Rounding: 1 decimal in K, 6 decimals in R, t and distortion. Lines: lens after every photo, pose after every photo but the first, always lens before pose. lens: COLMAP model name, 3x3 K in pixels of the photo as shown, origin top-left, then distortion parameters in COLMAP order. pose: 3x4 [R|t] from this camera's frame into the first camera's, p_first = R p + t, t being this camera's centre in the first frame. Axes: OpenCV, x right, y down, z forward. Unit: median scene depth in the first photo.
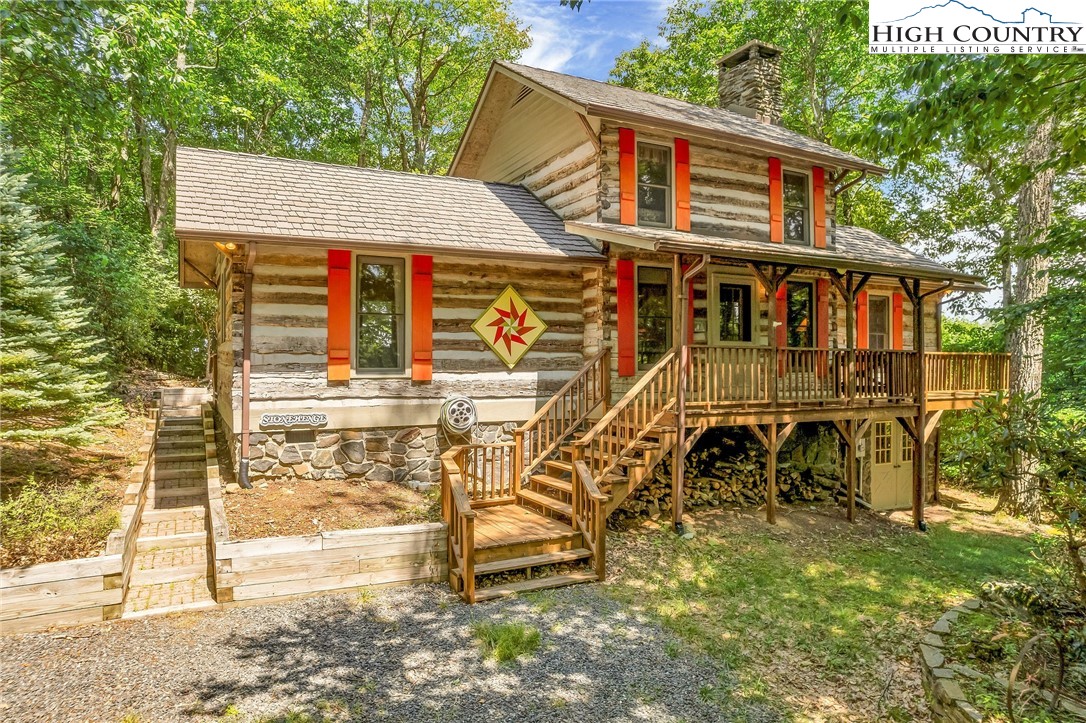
lens RADIAL K [[711.2, 0, 547.5], [0, 711.2, 365.5], [0, 0, 1]] dist [-0.062032, 0.001512]
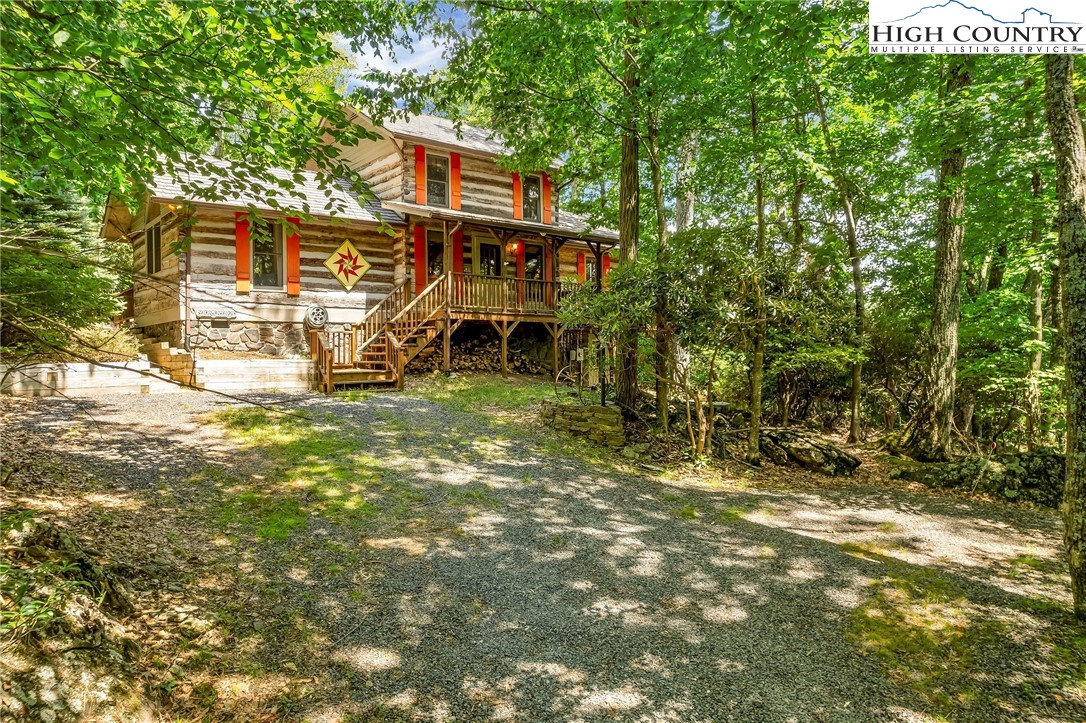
lens RADIAL K [[711.2, 0, 547.5], [0, 711.2, 365.5], [0, 0, 1]] dist [-0.062032, 0.001512]
pose [[0.971836, -0.014189, 0.235230, 0.008016], [0.011319, 0.999844, 0.013548, 0.160019], [-0.235386, -0.010504, 0.971845, -0.686389]]
